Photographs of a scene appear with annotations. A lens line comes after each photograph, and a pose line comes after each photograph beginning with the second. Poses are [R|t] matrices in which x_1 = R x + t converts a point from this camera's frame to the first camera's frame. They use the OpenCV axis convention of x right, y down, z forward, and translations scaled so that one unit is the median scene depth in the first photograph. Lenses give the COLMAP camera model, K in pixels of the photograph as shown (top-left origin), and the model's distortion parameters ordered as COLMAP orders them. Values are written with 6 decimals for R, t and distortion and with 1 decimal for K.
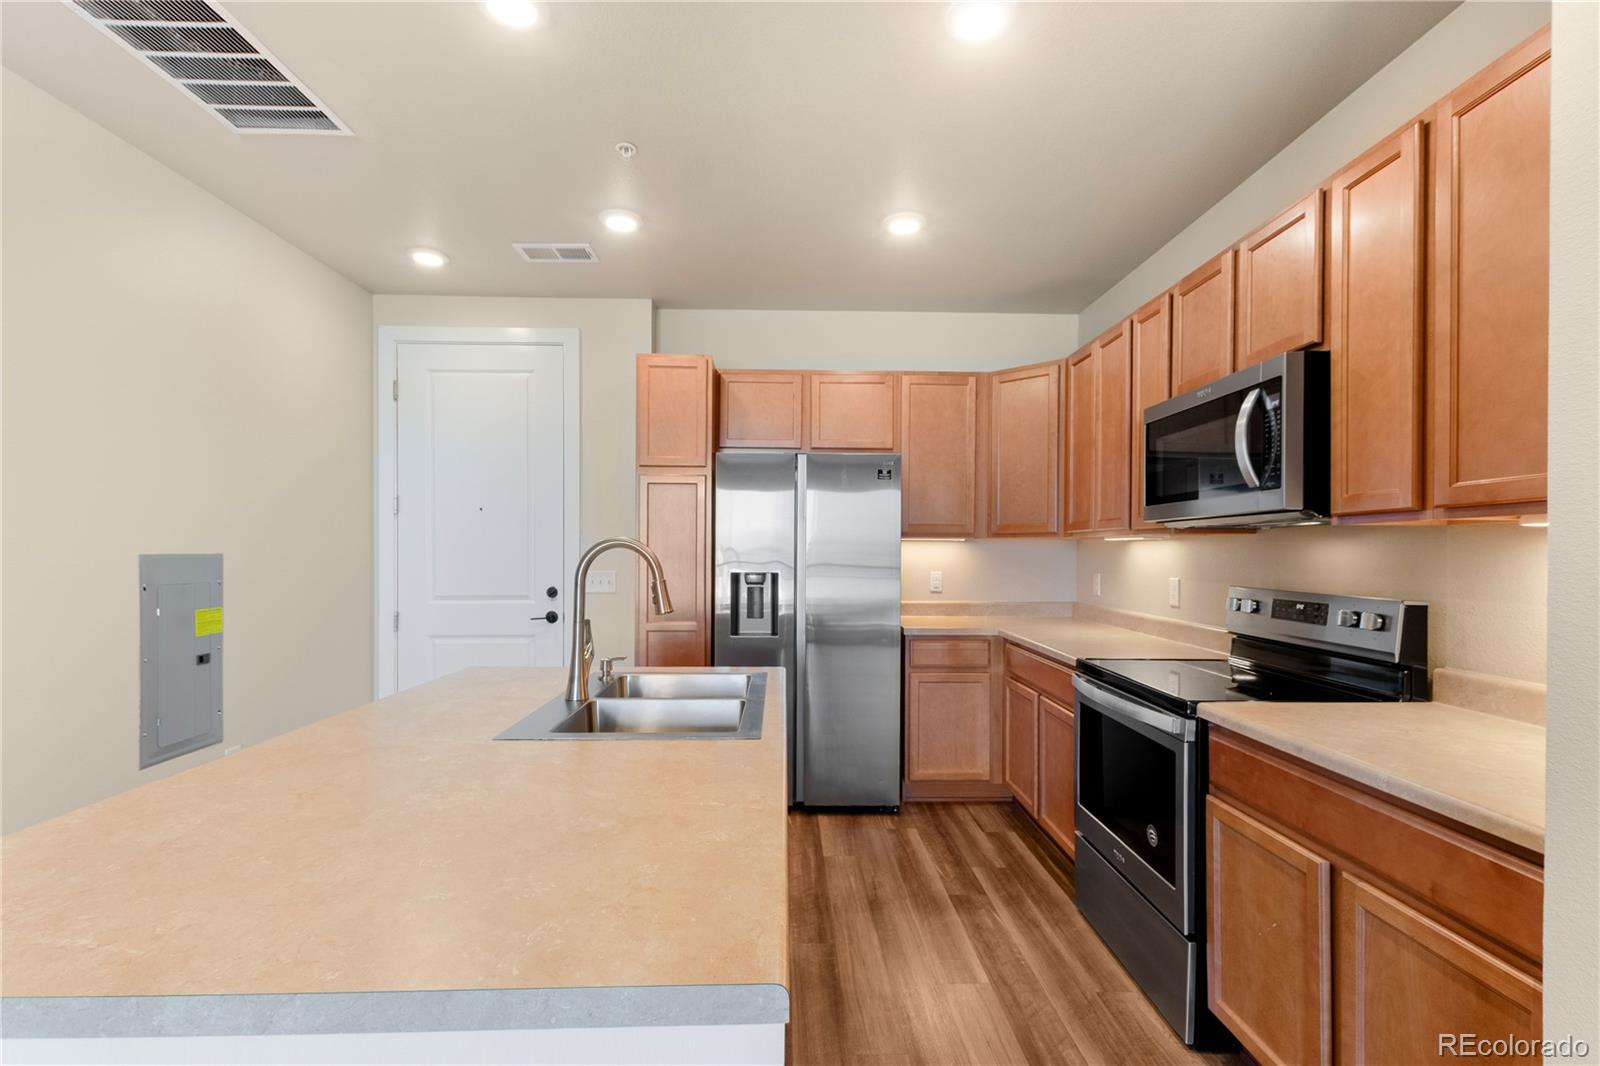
lens RADIAL K [[738.3, 0, 802.9], [0, 738.3, 548.4], [0, 0, 1]] dist [0.006298, -0.002254]
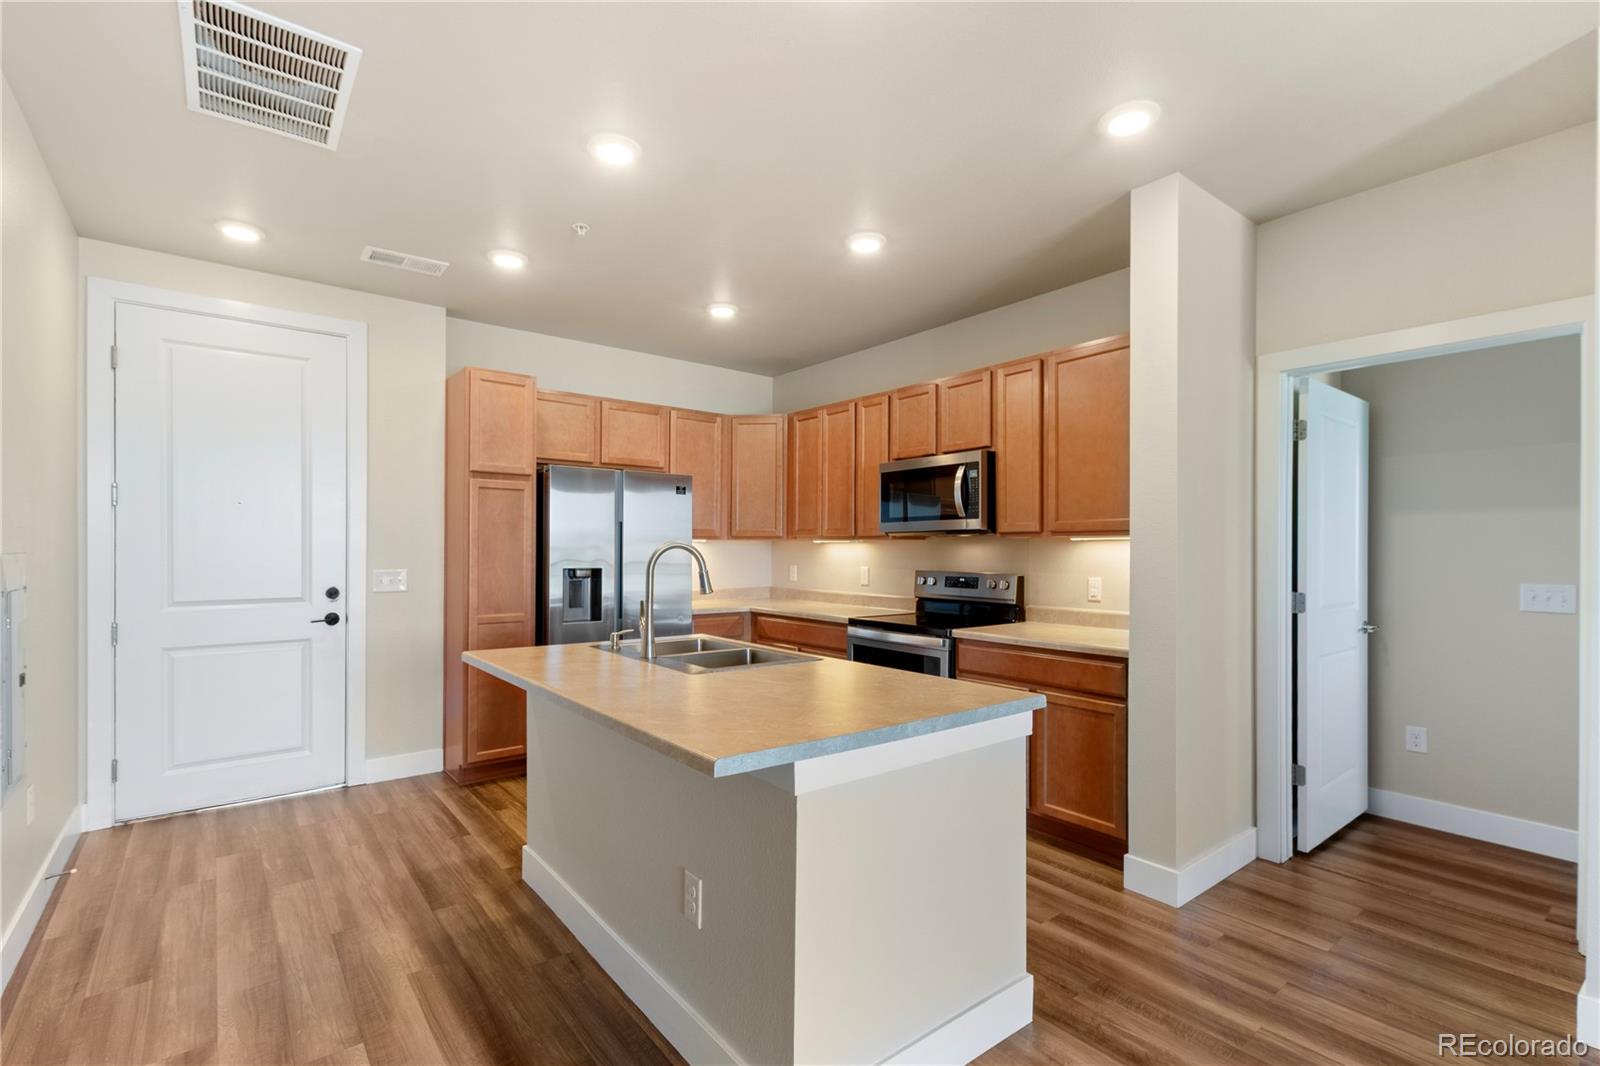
lens RADIAL K [[738.3, 0, 801.9], [0, 738.3, 548.6], [0, 0, 1]] dist [0.006298, -0.002254]
pose [[0.797903, -0.000268, 0.602786, -0.529555], [-0.002743, 0.999988, 0.004076, -0.004702], [-0.602780, -0.004905, 0.797892, -0.166574]]
